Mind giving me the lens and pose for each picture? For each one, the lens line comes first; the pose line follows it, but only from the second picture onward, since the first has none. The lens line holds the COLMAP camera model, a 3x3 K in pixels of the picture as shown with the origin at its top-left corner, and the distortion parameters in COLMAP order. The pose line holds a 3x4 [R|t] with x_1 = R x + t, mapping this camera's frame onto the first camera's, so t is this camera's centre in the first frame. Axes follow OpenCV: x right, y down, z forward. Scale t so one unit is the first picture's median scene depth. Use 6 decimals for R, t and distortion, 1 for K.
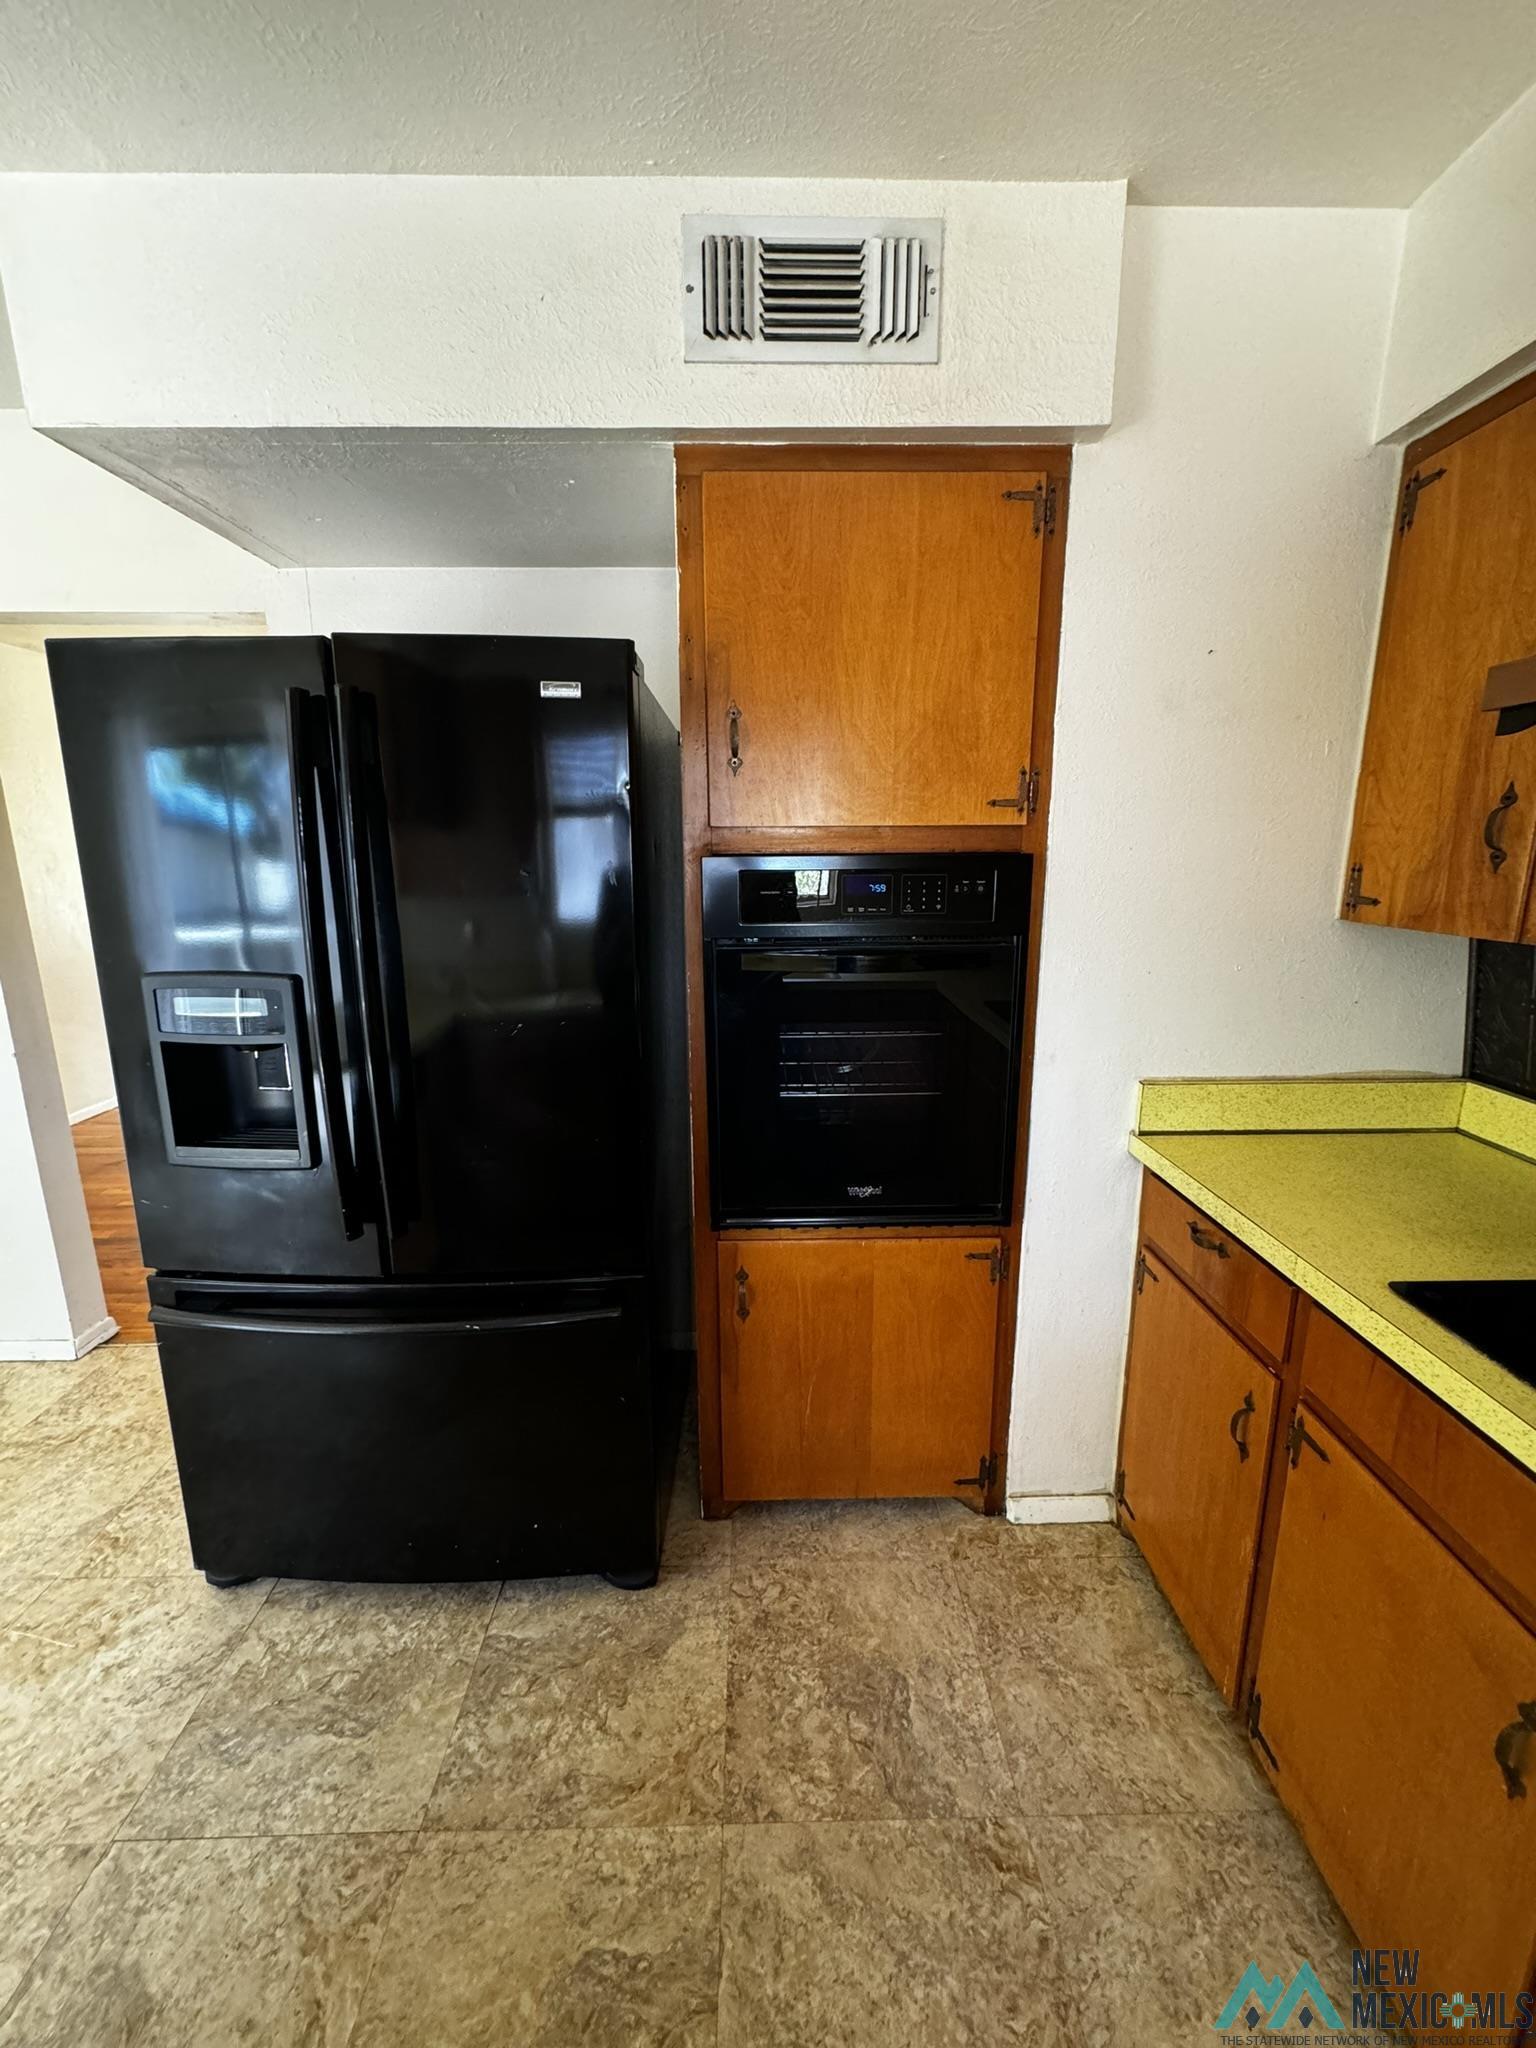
lens RADIAL K [[821.8, 0, 775.9], [0, 821.8, 1018.0], [0, 0, 1]] dist [-0.000283, 0.000193]
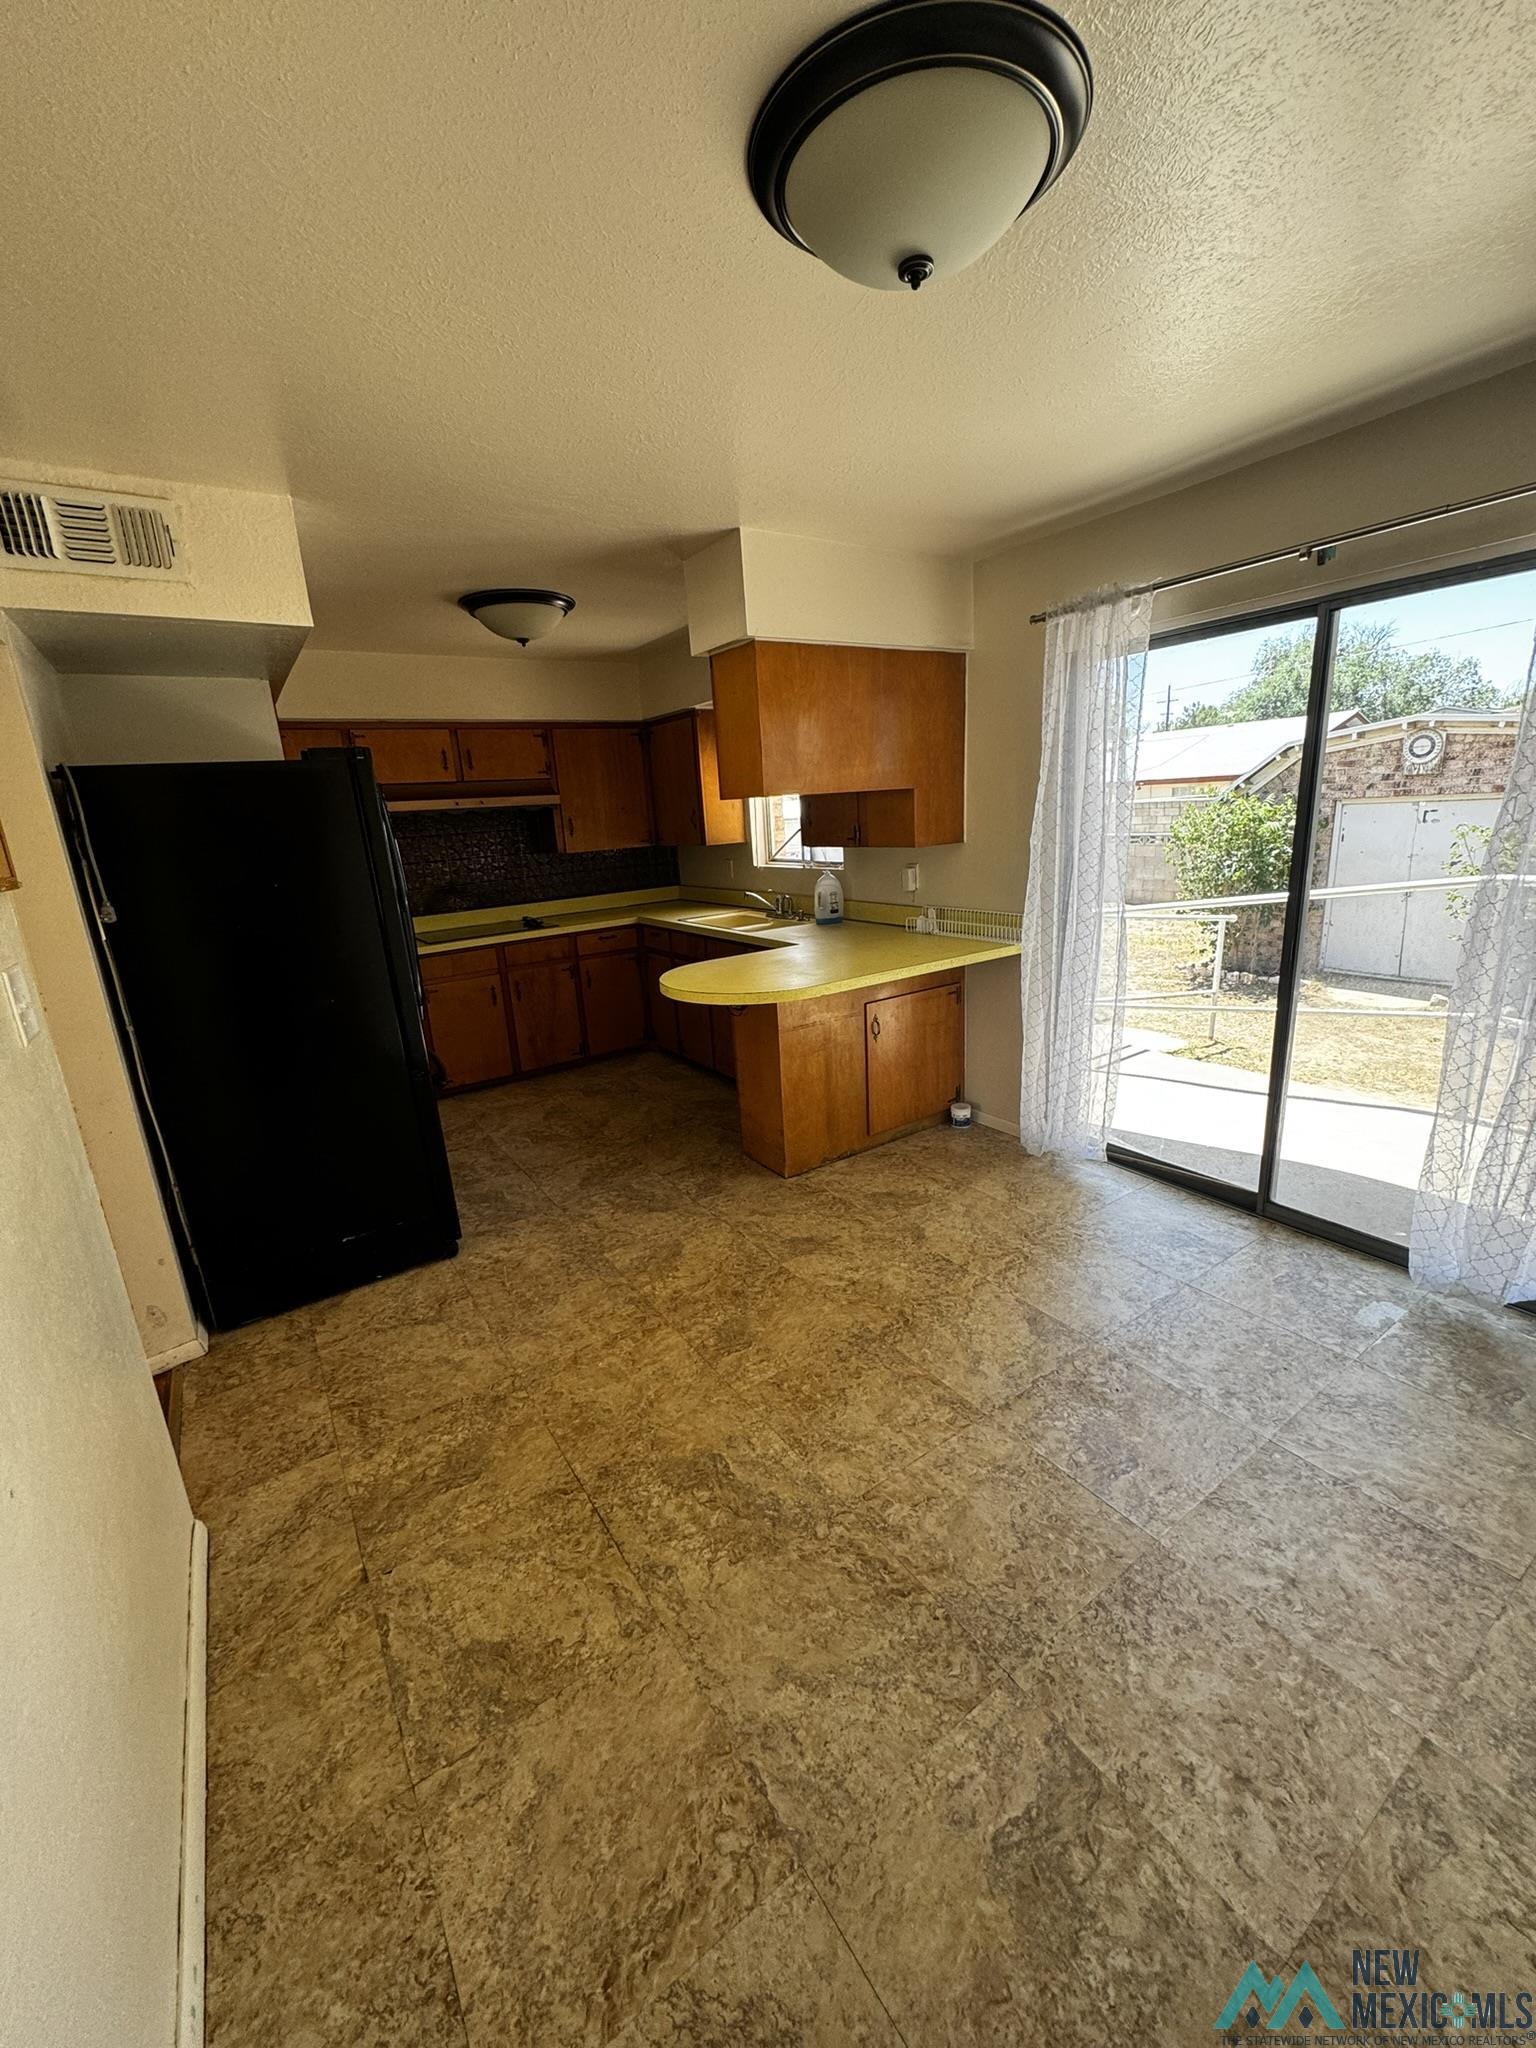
lens RADIAL K [[827.4, 0, 766.5], [0, 827.4, 1020.2], [0, 0, 1]] dist [-0.003741, 0.000081]
pose [[-0.540764, -0.172607, 0.823274, -3.121514], [0.233836, 0.909297, 0.344238, -0.317769], [-0.808019, 0.378663, -0.451354, 1.357008]]
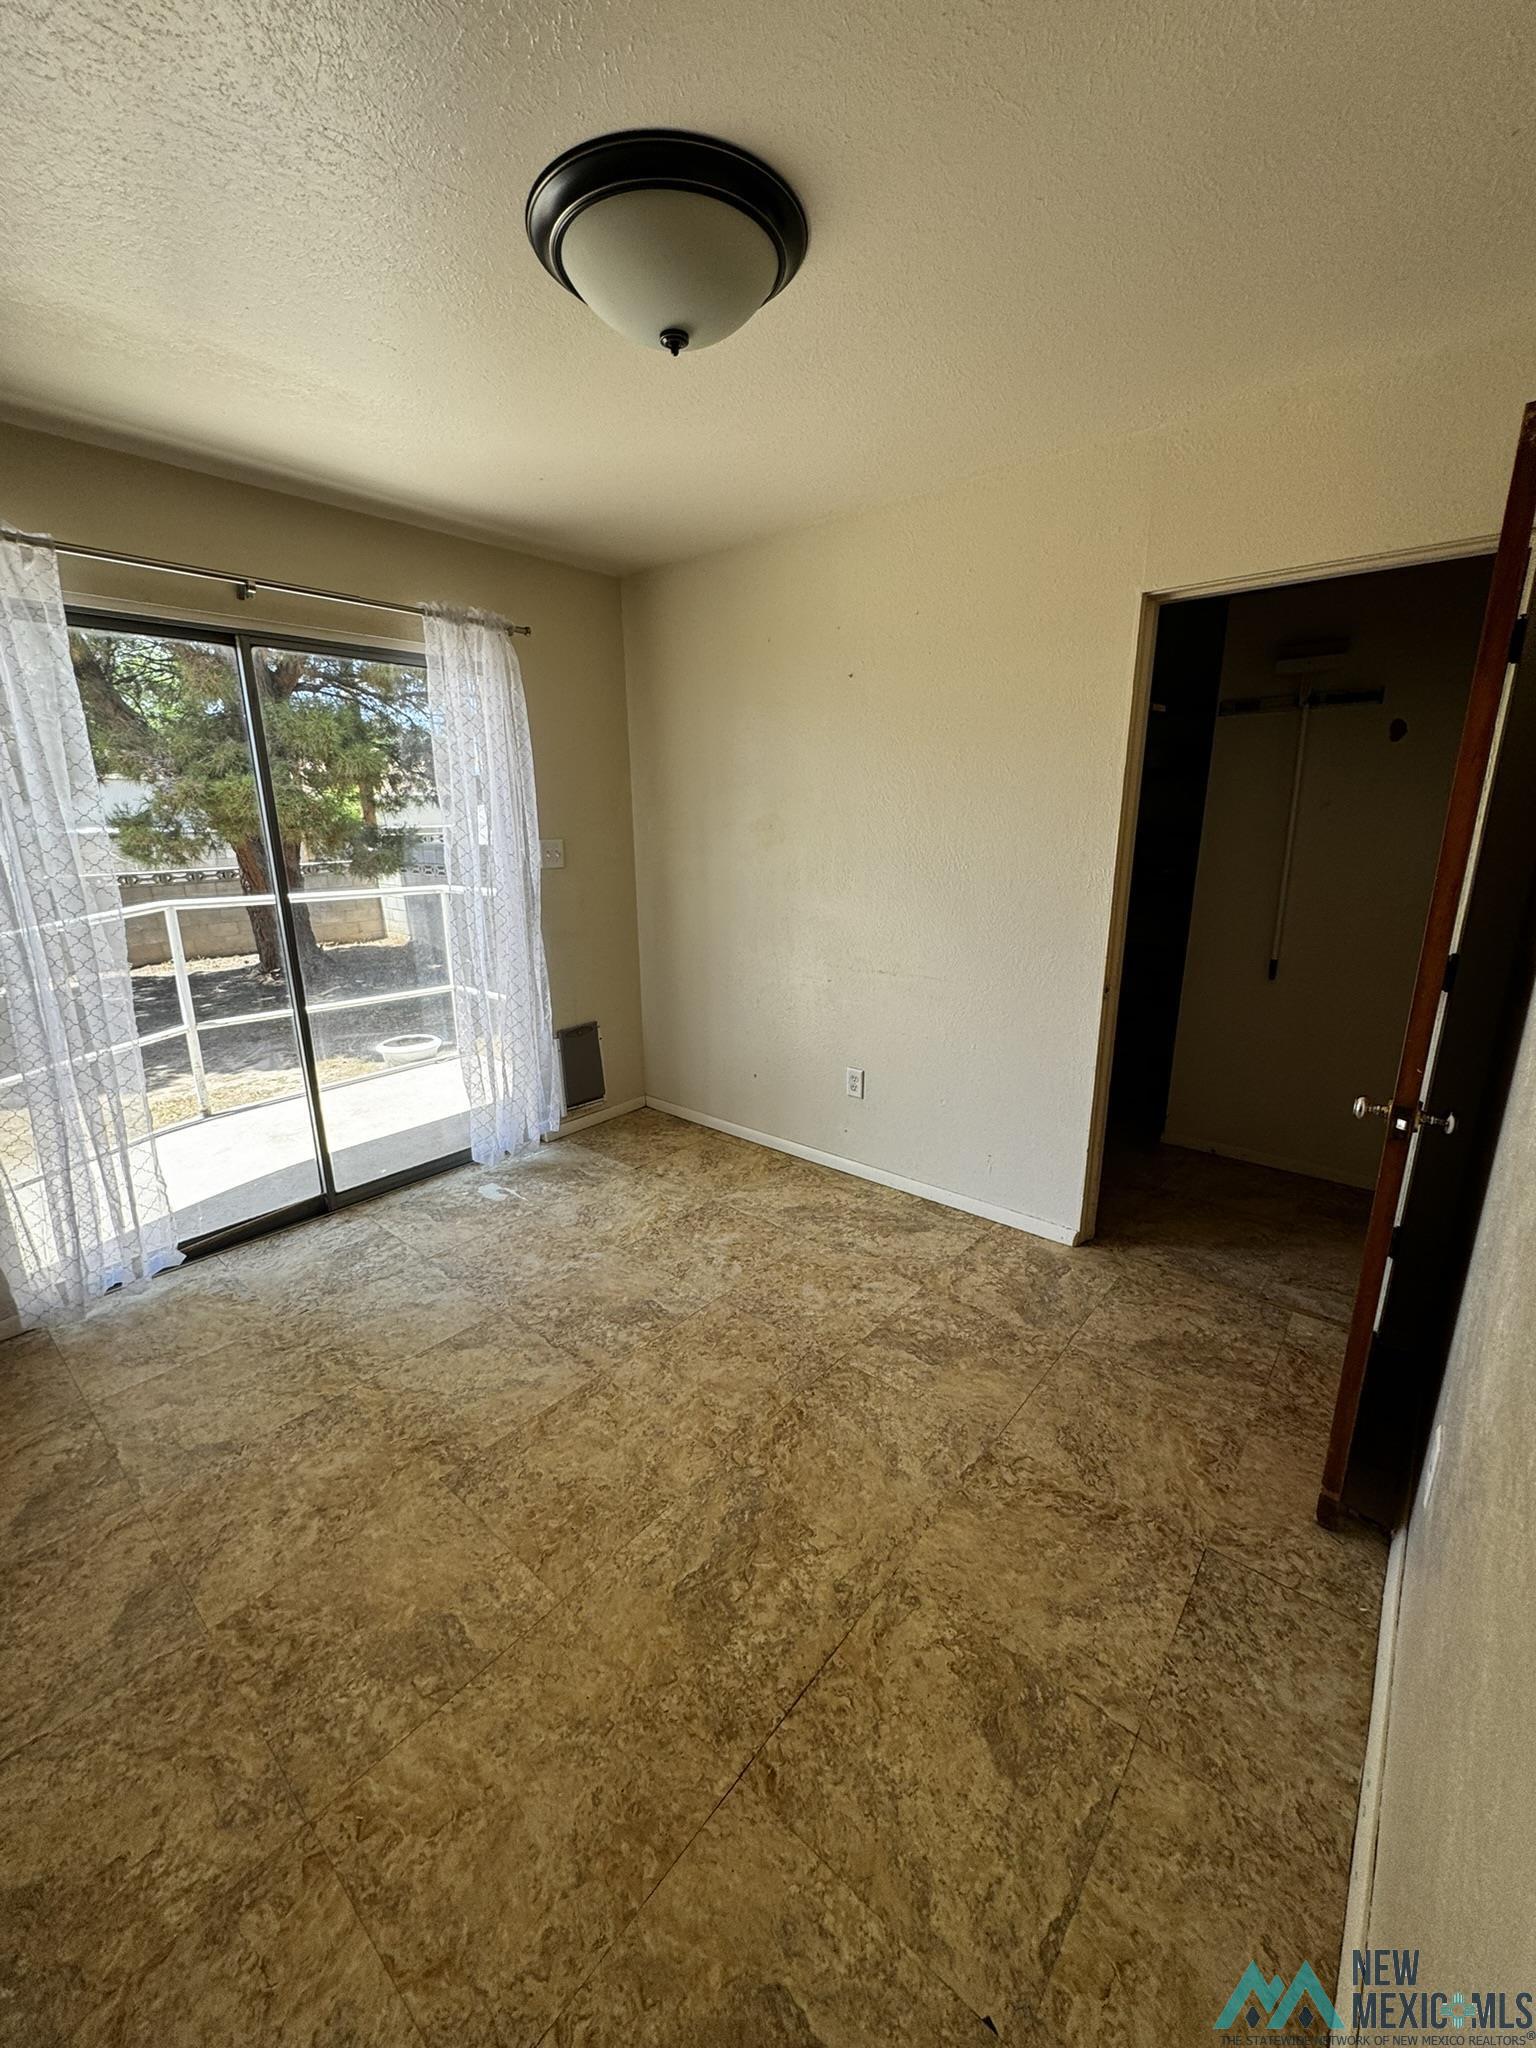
lens RADIAL K [[804.0, 0, 767.9], [0, 804.0, 1029.7], [0, 0, 1]] dist [-0.001582, 0.000156]
pose [[-0.656766, 0.210608, -0.724087, -1.334619], [-0.144783, 0.907127, 0.395169, -0.327491], [0.740065, 0.364369, -0.565278, 1.518042]]
